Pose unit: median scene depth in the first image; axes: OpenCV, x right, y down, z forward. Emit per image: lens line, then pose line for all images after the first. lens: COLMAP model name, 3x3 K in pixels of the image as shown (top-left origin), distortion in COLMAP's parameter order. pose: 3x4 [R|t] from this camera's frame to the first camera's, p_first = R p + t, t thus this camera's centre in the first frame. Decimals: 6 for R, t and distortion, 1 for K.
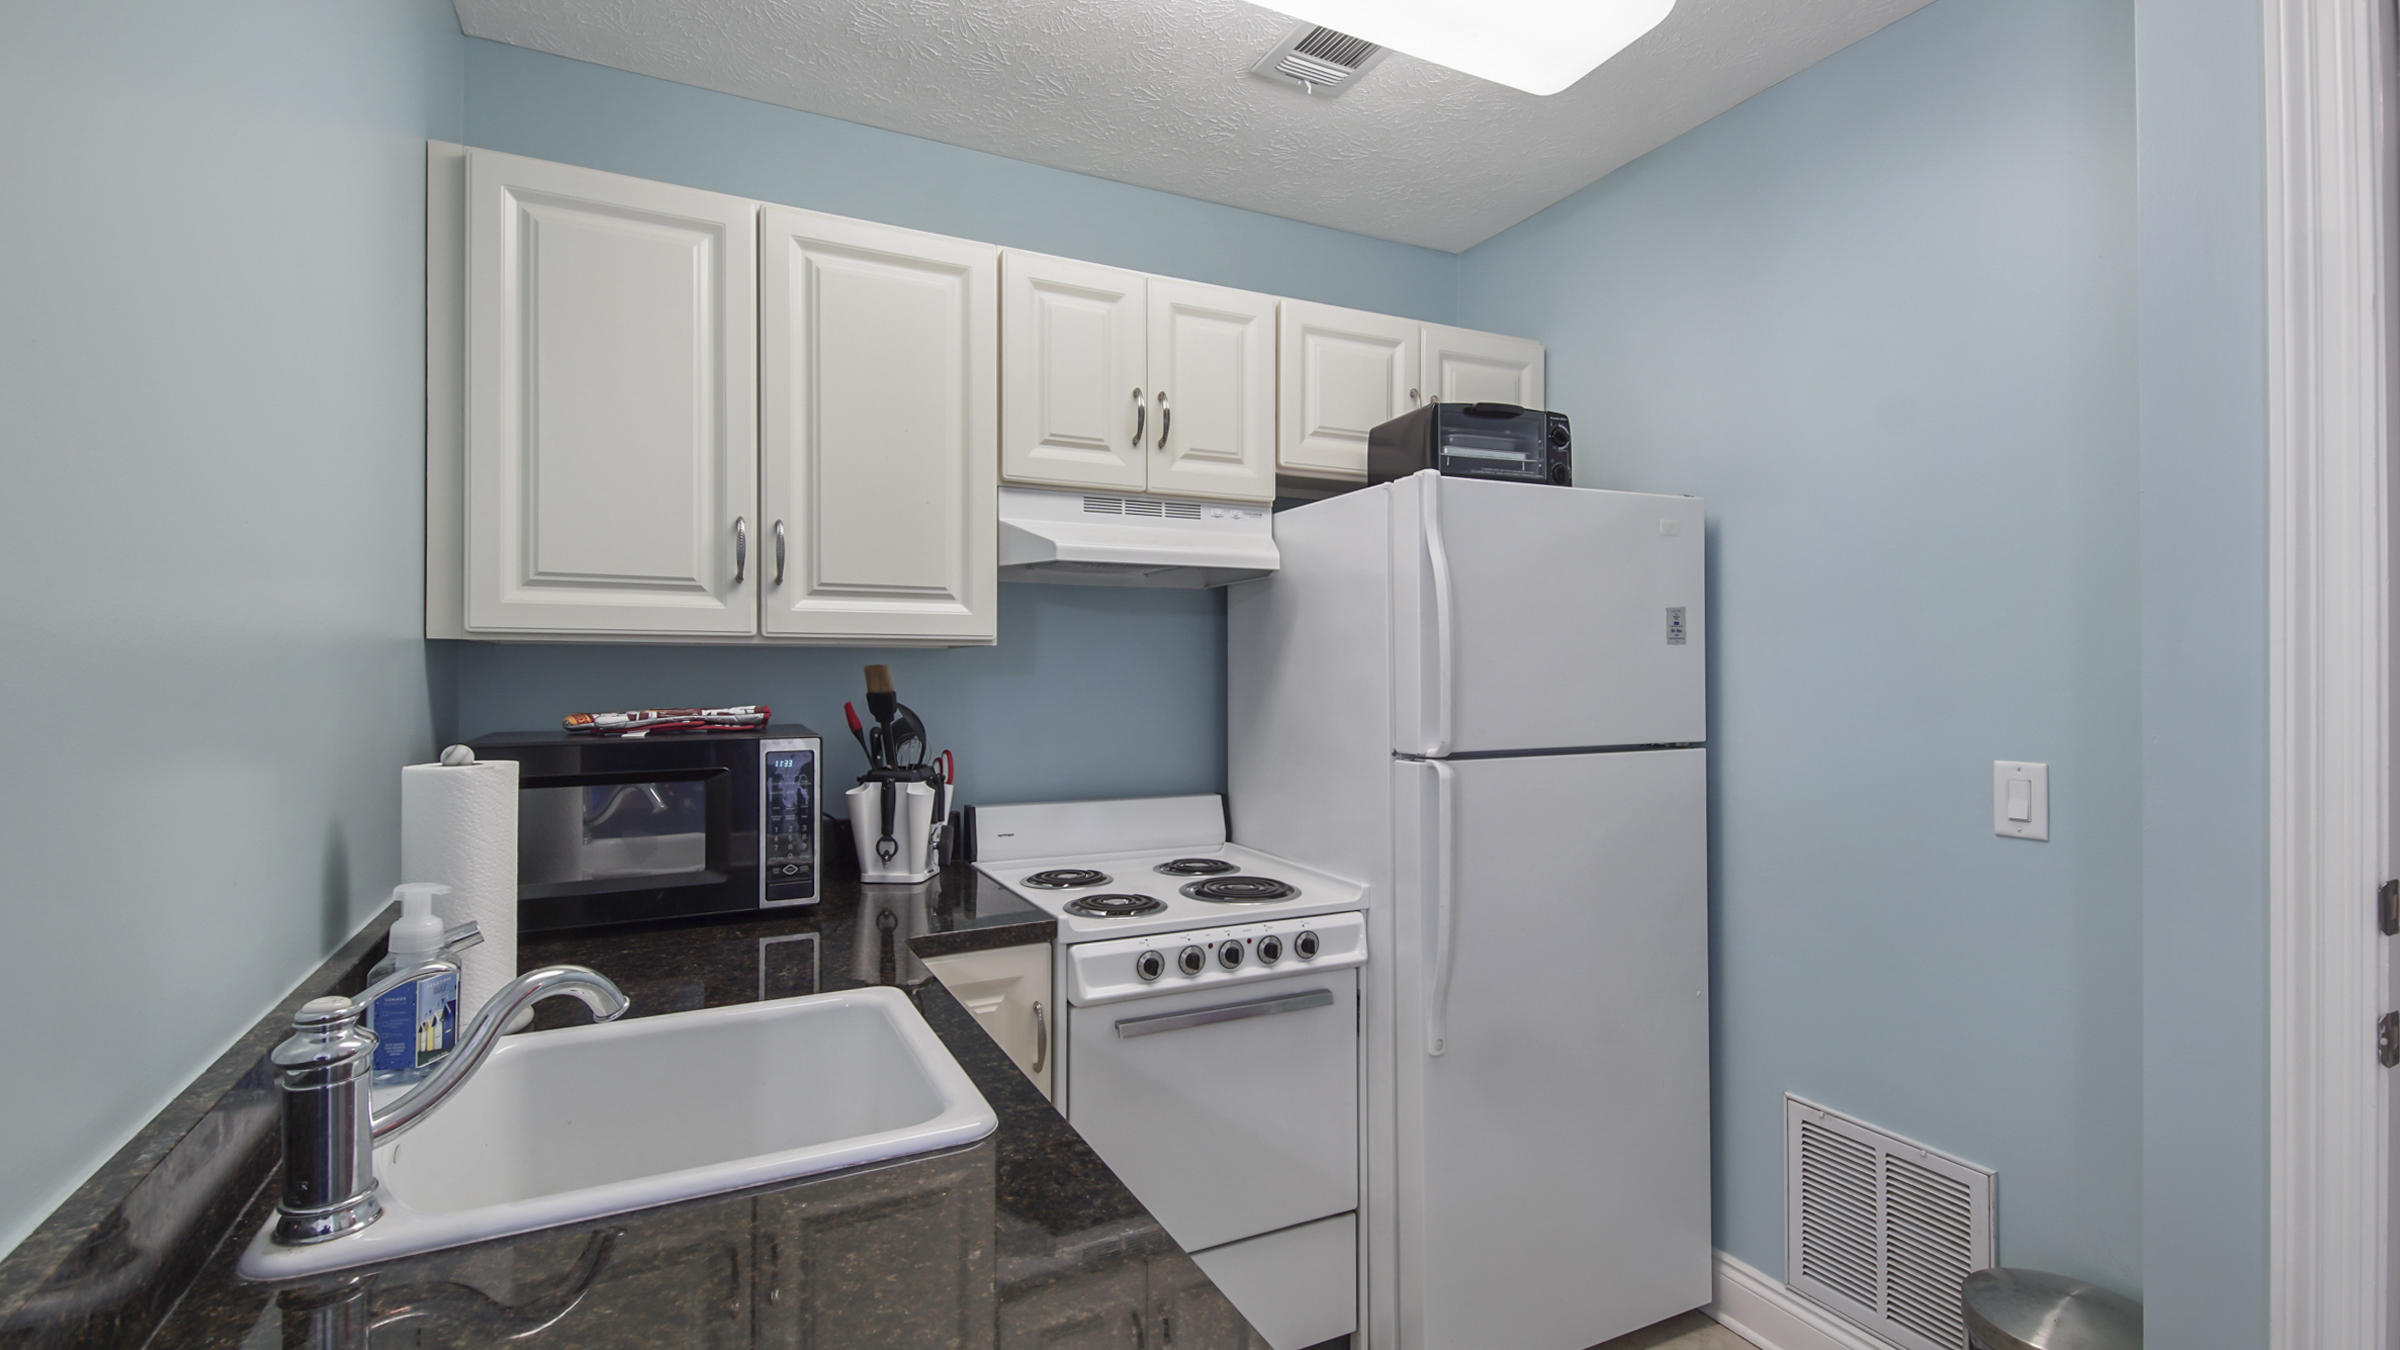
lens RADIAL K [[1060.6, 0, 1198.4], [0, 1060.6, 663.7], [0, 0, 1]] dist [0.023790, -0.015454]
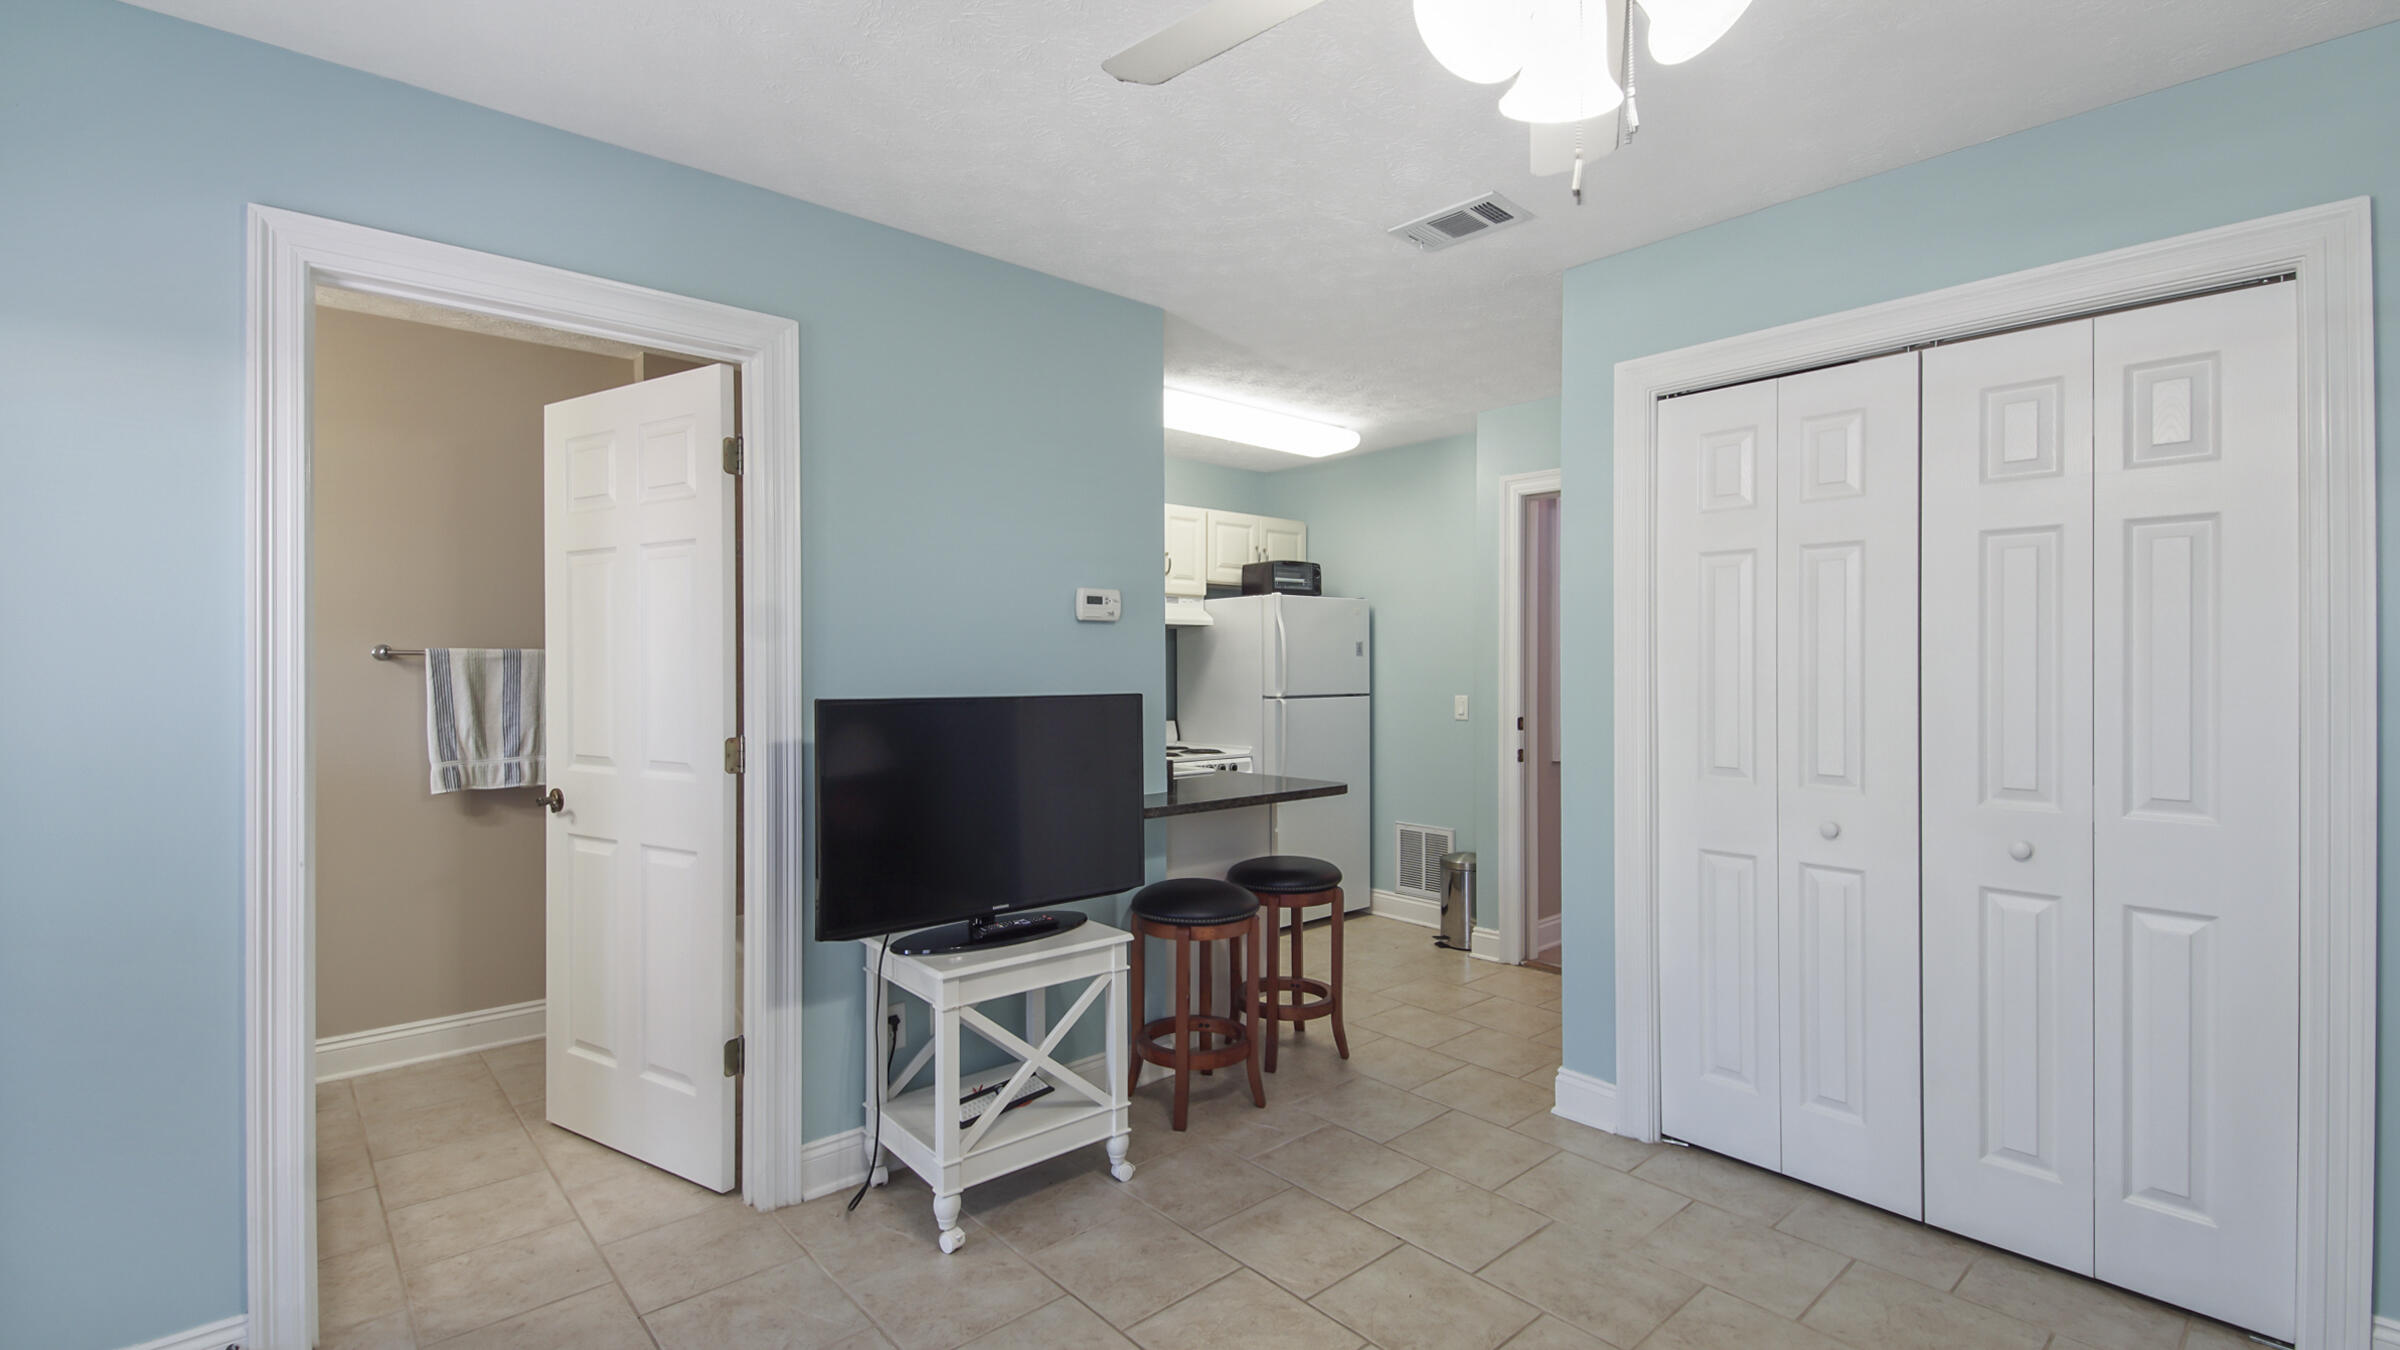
lens RADIAL K [[1060.6, 0, 1184.8], [0, 1060.6, 672.7], [0, 0, 1]] dist [0.023790, -0.015454]
pose [[0.963404, 0.000042, 0.268053, -0.694725], [-0.002996, 0.999939, 0.010613, -0.003862], [-0.268036, -0.011027, 0.963346, -1.464675]]
